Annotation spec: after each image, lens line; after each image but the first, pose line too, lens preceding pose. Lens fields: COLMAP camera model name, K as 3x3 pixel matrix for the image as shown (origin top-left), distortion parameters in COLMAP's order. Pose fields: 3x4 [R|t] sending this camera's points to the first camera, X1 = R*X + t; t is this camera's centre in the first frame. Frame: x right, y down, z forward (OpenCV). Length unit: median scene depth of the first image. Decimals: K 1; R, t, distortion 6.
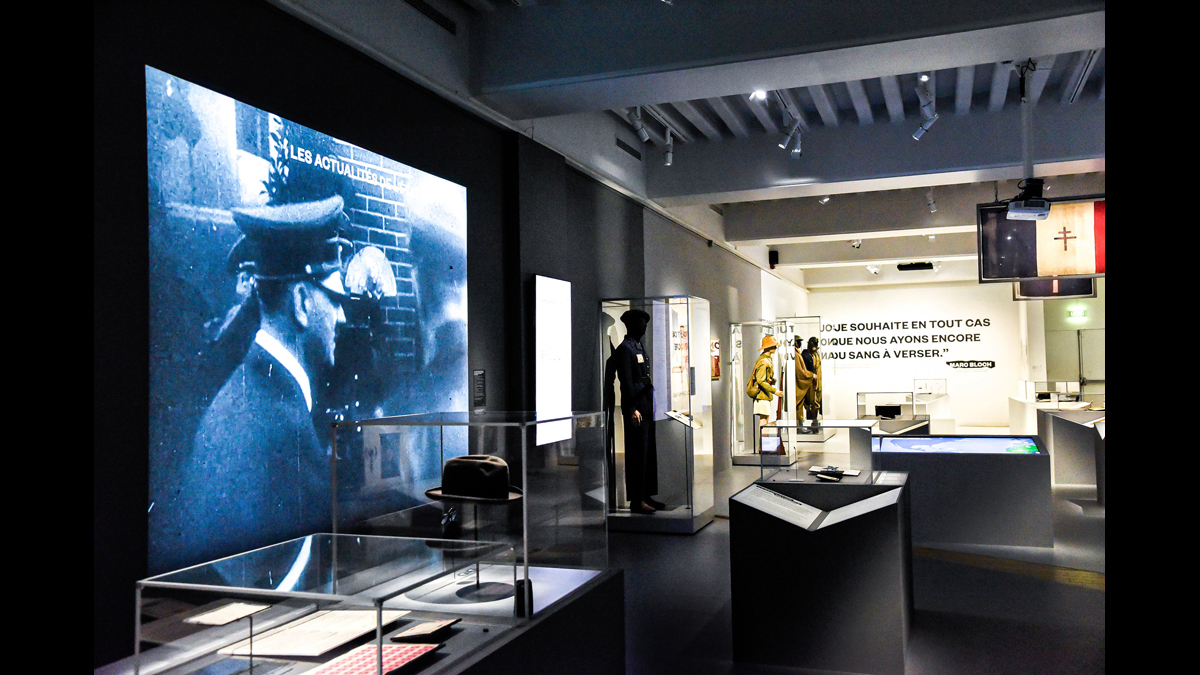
lens RADIAL K [[964.5, 0, 600.0], [0, 964.5, 337.5], [0, 0, 1]] dist [0.000703, -0.000181]
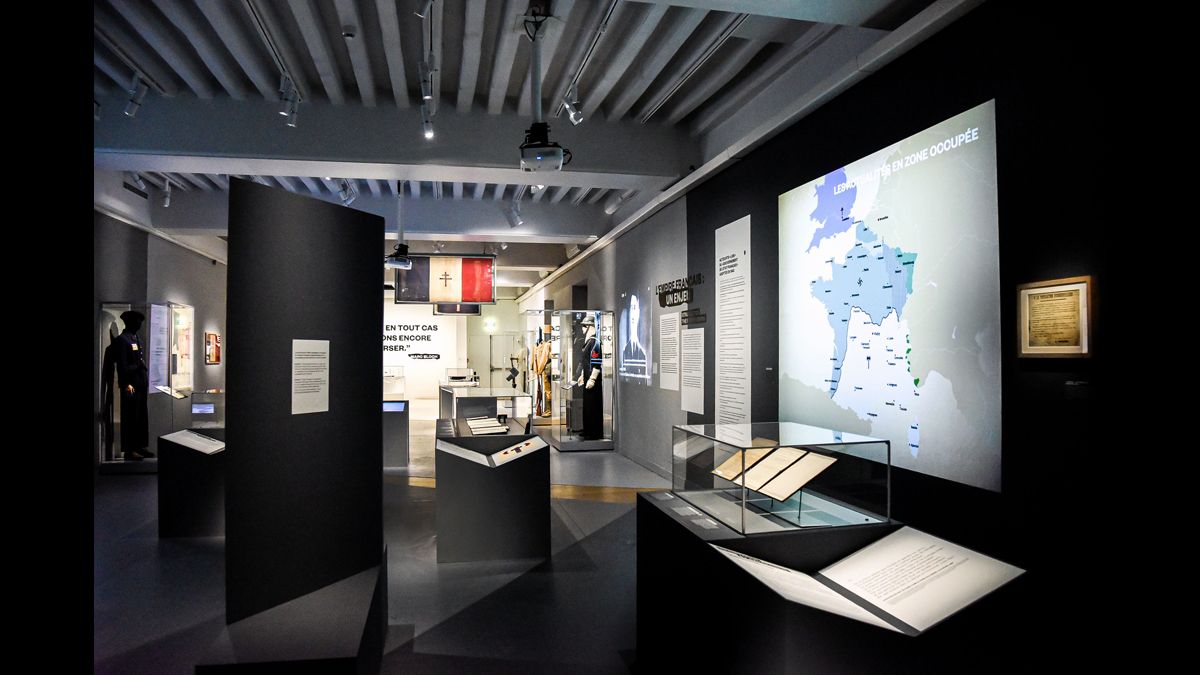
lens RADIAL K [[735.5, 0, 600.0], [0, 735.5, 337.5], [0, 0, 1]] dist [-0.051825, 0.000418]
pose [[0.852026, 0.030469, 0.522613, 0.043677], [-0.032119, 0.999467, -0.005907, -0.003999], [-0.522514, -0.011753, 0.852550, -0.130681]]
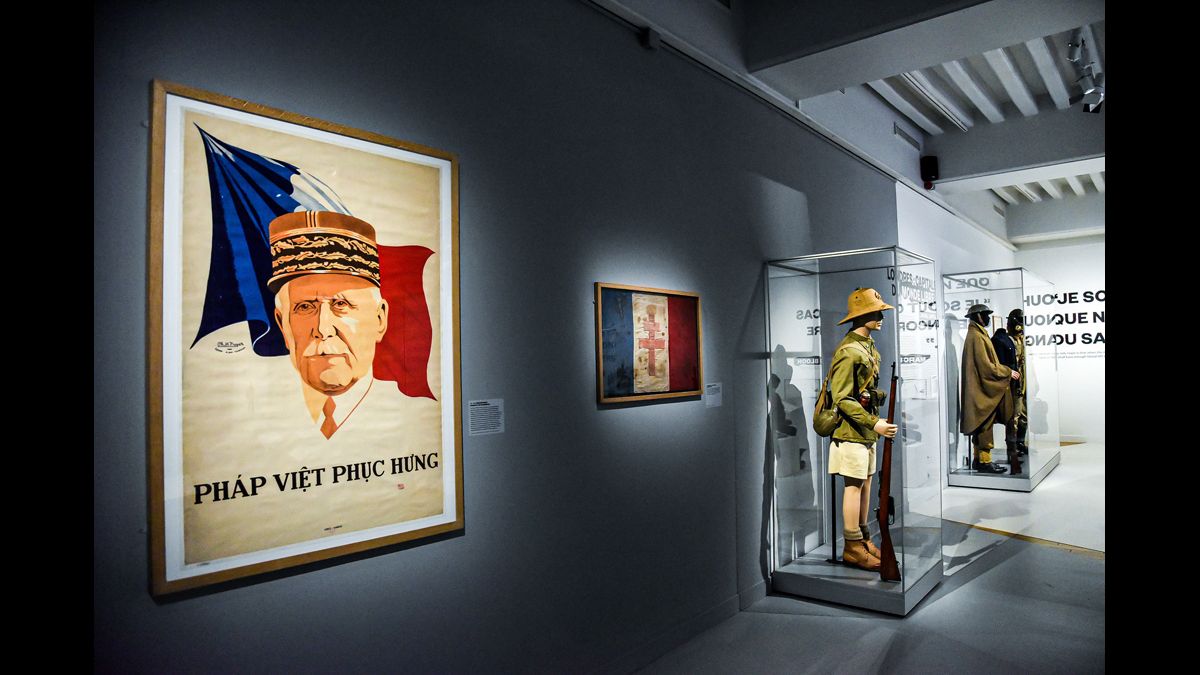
lens RADIAL K [[735.5, 0, 600.0], [0, 735.5, 337.5], [0, 0, 1]] dist [-0.051825, 0.000418]
pose [[0.942548, -0.014189, -0.333770, 0.173573], [0.016391, 0.999859, 0.003781, 0.016148], [0.333669, -0.009034, 0.942647, 0.664264]]
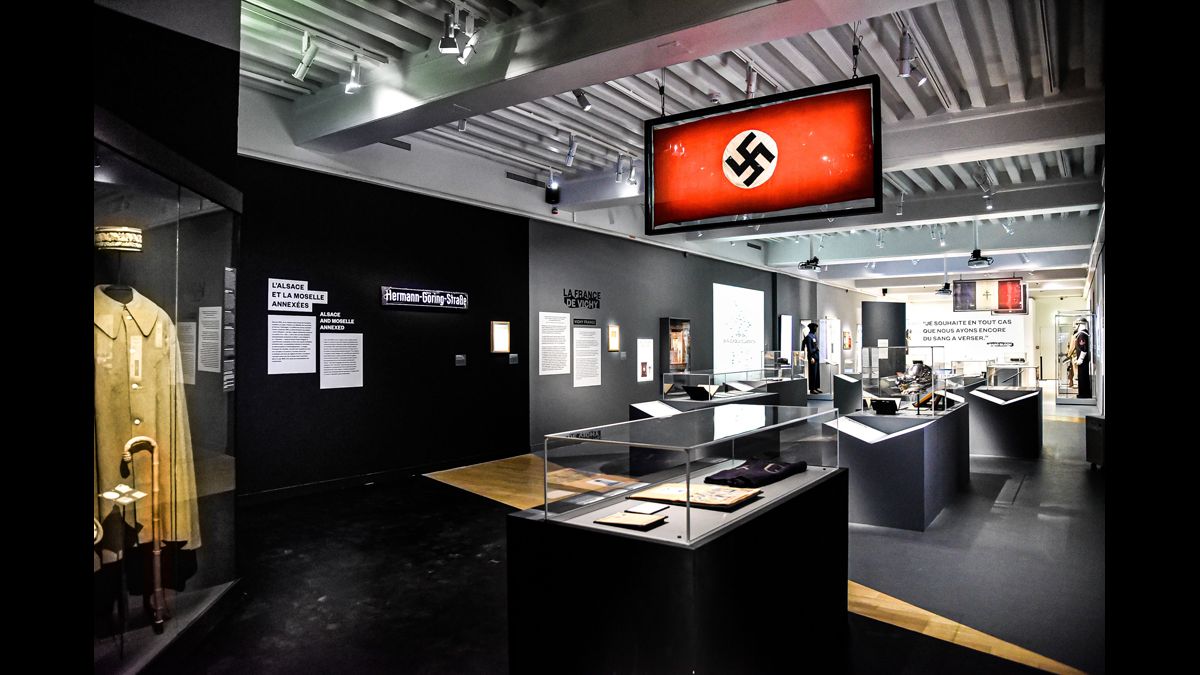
lens RADIAL K [[735.5, 0, 600.0], [0, 735.5, 337.5], [0, 0, 1]] dist [-0.051825, 0.000418]
pose [[0.969228, 0.013342, -0.245803, -0.025452], [-0.007156, 0.999635, 0.026044, -0.024036], [0.246060, -0.023483, 0.968970, -0.788196]]
